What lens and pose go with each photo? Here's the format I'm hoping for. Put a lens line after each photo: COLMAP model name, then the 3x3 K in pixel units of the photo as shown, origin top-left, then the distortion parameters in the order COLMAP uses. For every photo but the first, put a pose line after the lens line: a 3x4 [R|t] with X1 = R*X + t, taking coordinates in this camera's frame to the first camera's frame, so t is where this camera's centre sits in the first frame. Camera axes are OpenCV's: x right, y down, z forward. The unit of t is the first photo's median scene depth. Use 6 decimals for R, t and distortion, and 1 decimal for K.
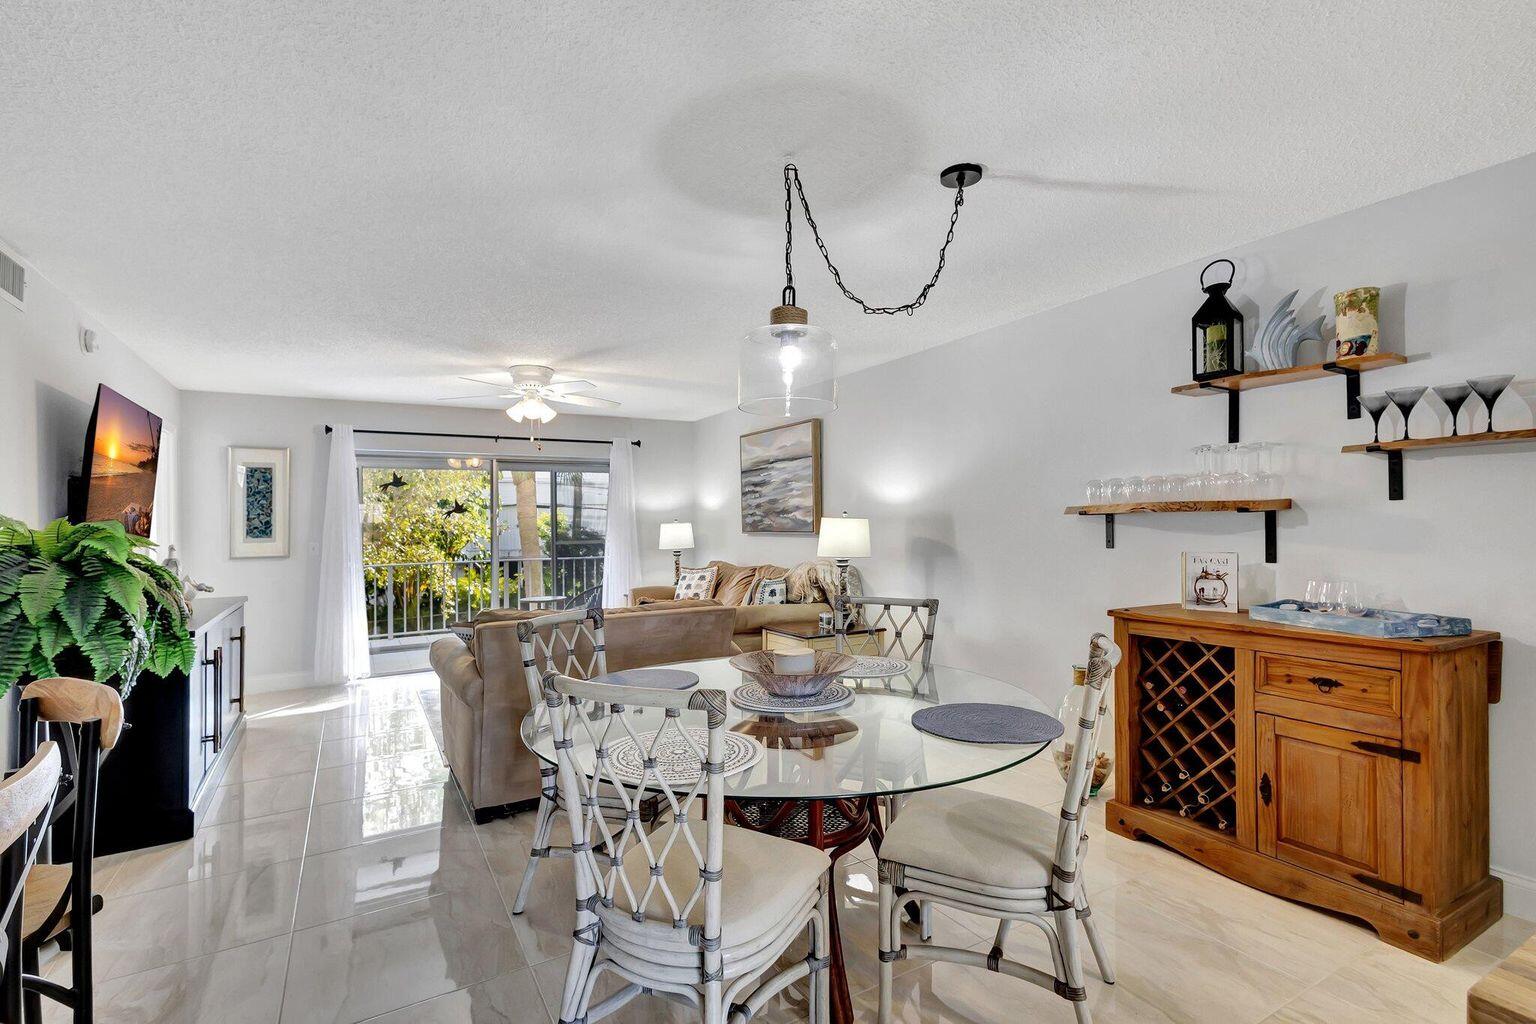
lens RADIAL K [[705.8, 0, 768.0], [0, 705.8, 512.0], [0, 0, 1]] dist [0.003093, 0.000289]
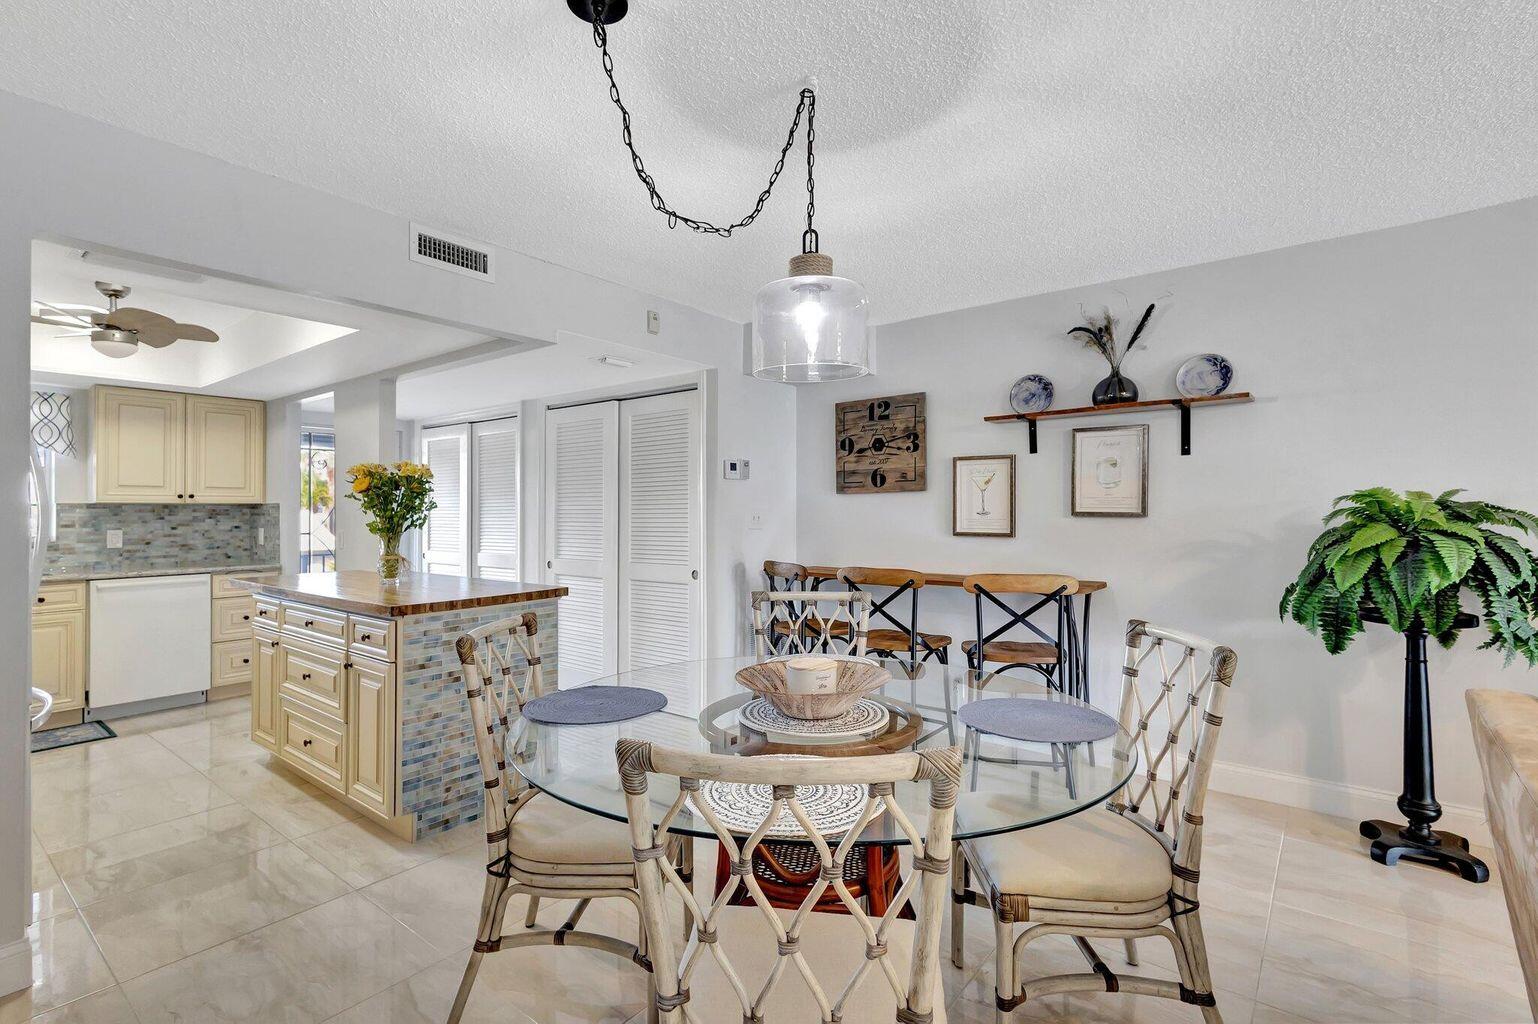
lens RADIAL K [[719.2, 0, 764.7], [0, 719.2, 517.1], [0, 0, 1]] dist [0.011917, -0.000131]
pose [[-0.930840, 0.023438, -0.364674, 0.155849], [0.026230, 0.999652, -0.002706, 0.011901], [0.364483, -0.012084, -0.931132, 0.695915]]
